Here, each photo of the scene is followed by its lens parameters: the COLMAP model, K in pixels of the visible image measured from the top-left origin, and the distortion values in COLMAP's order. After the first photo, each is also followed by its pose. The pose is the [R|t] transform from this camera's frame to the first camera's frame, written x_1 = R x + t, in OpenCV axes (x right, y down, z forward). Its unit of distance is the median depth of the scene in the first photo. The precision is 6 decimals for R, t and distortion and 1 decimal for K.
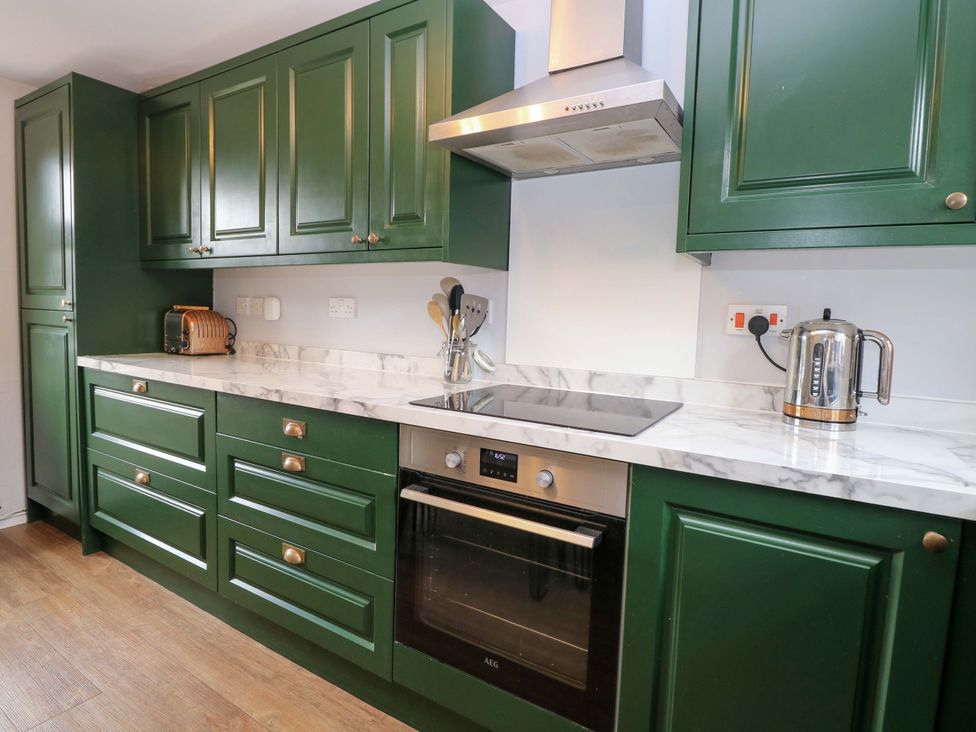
lens RADIAL K [[521.2, 0, 484.9], [0, 521.2, 355.7], [0, 0, 1]] dist [0.001482, -0.015893]
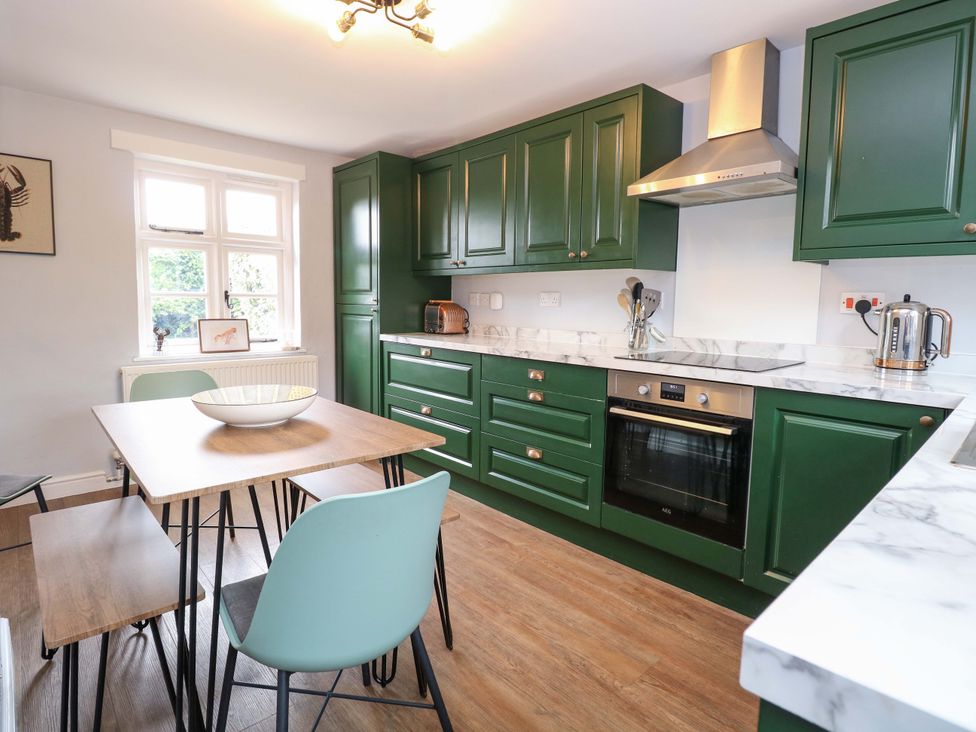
lens RADIAL K [[521.2, 0, 484.9], [0, 521.2, 355.7], [0, 0, 1]] dist [0.001482, -0.015893]
pose [[0.960520, 0.009291, -0.278057, -0.068831], [-0.003471, 0.999765, 0.021417, 0.045256], [0.278191, -0.019606, 0.960326, -0.603242]]
